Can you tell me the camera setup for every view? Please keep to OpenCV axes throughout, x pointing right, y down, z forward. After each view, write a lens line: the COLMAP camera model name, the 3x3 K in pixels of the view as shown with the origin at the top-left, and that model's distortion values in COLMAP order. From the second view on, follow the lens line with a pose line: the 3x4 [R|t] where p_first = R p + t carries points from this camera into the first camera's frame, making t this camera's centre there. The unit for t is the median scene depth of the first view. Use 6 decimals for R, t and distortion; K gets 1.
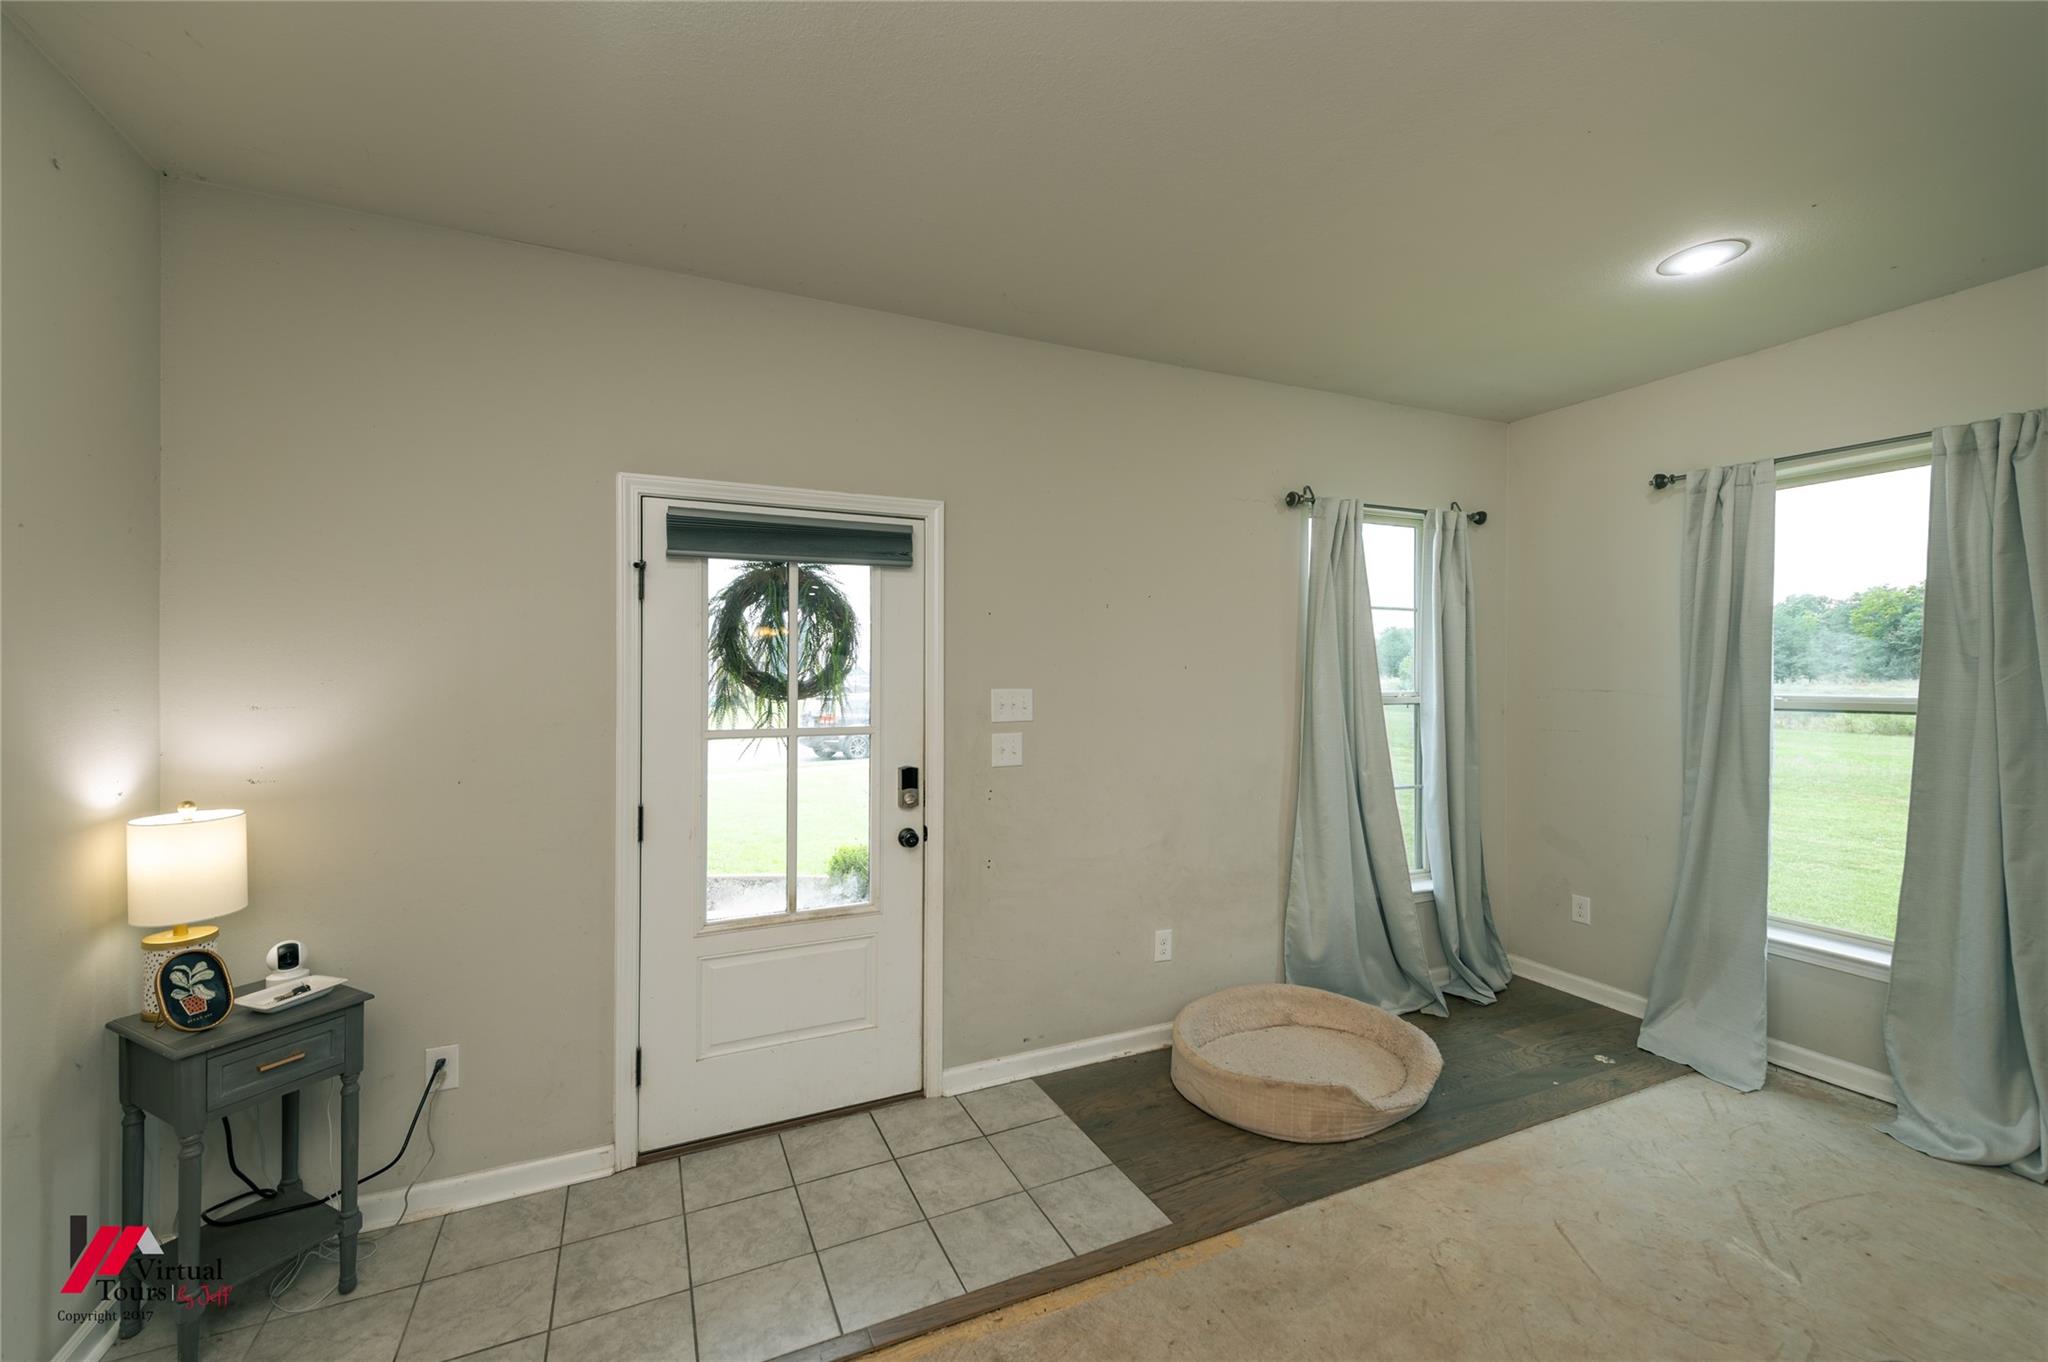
lens RADIAL K [[807.8, 0, 984.5], [0, 807.8, 683.6], [0, 0, 1]] dist [0.023912, -0.000154]
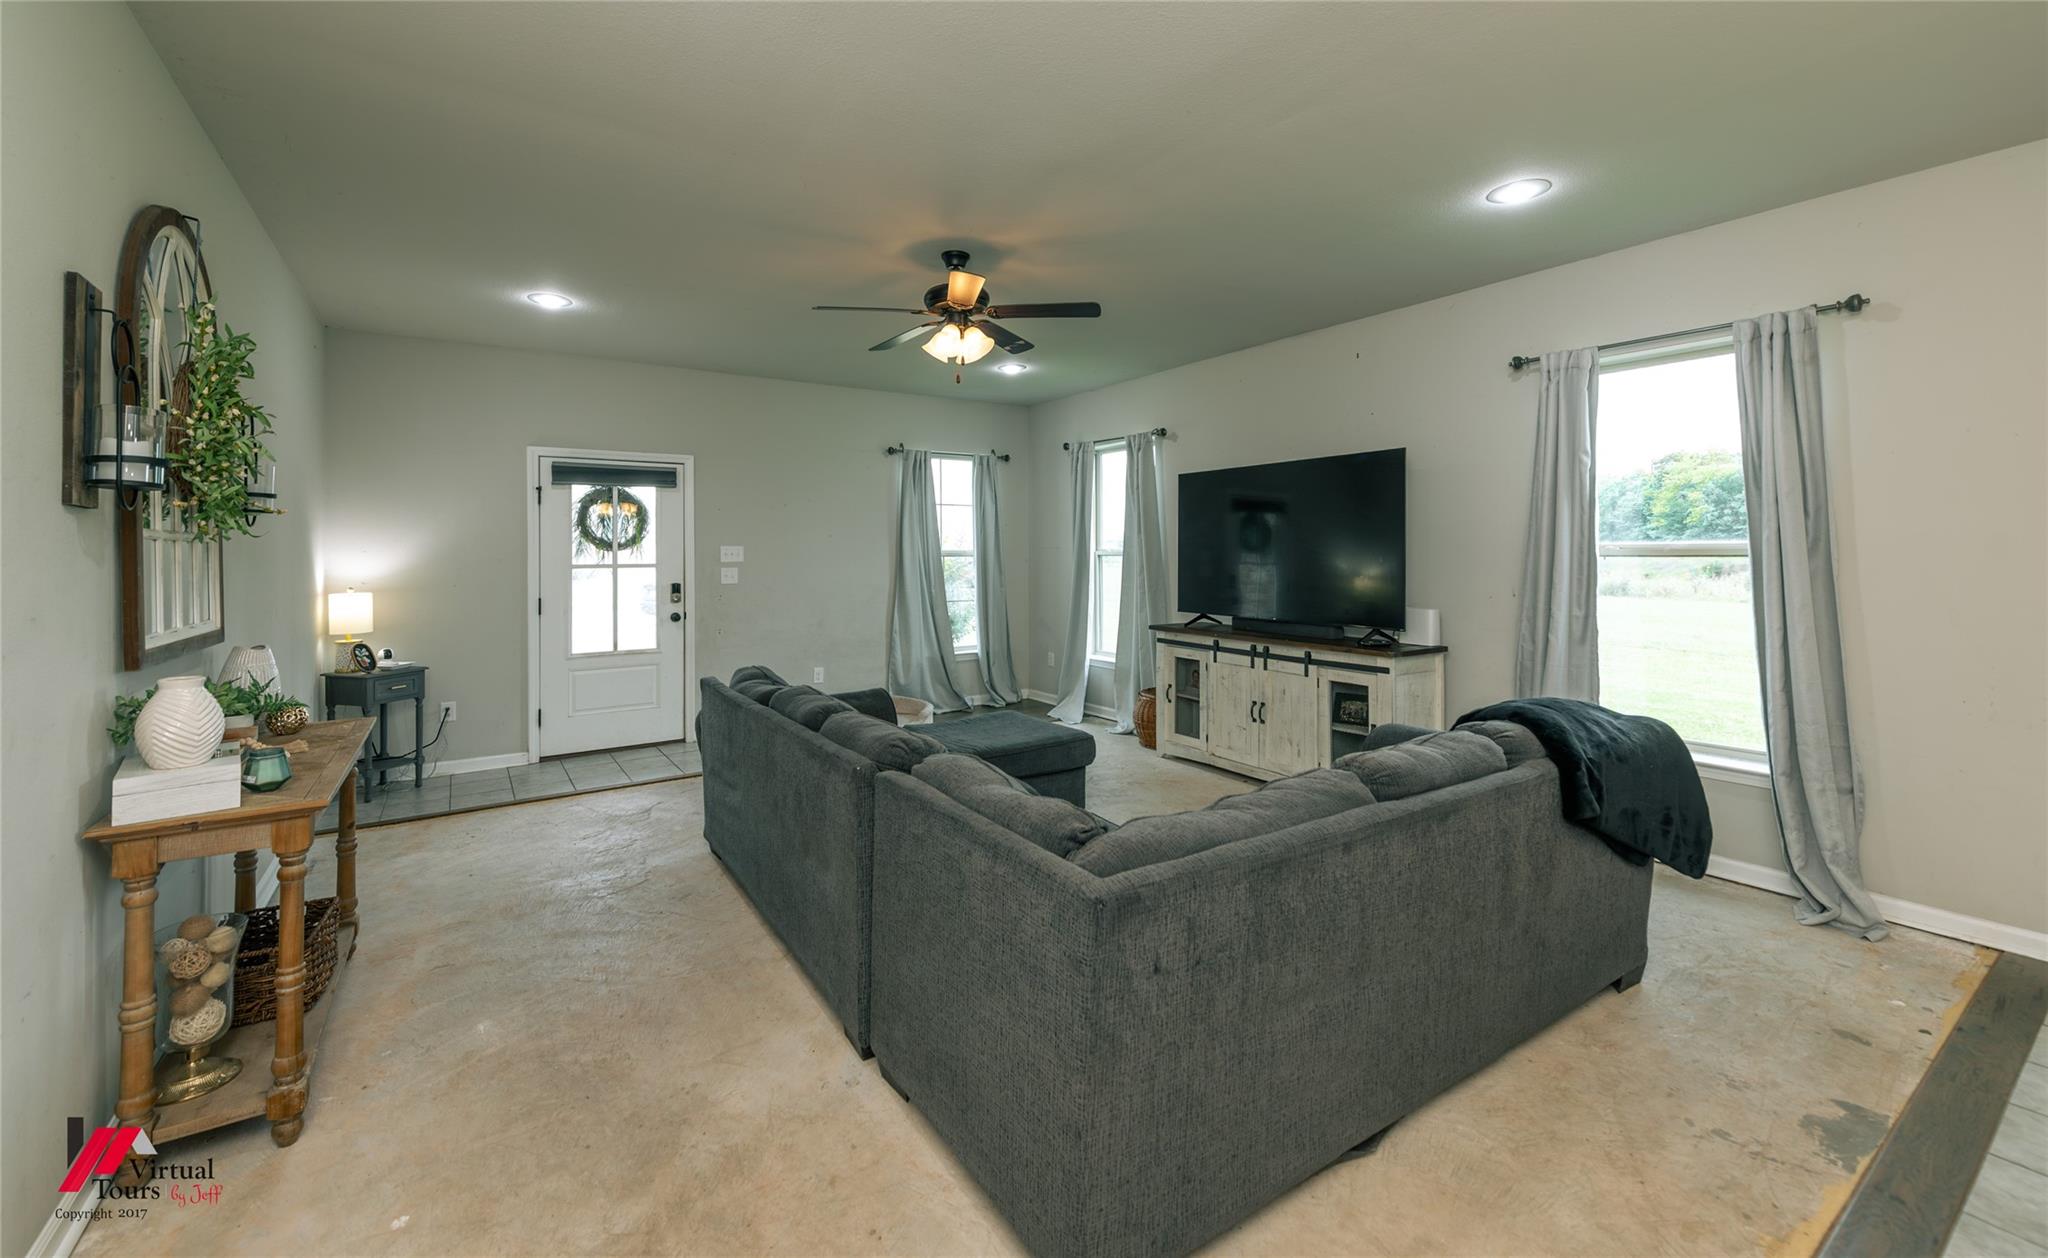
lens RADIAL K [[810.3, 0, 998.8], [0, 810.3, 558.2], [0, 0, 1]] dist [0.017197, -0.000075]
pose [[0.987524, -0.004005, 0.157415, 0.410535], [0.003277, 0.999983, 0.004881, 0.032129], [-0.157432, -0.004304, 0.987521, -1.234217]]
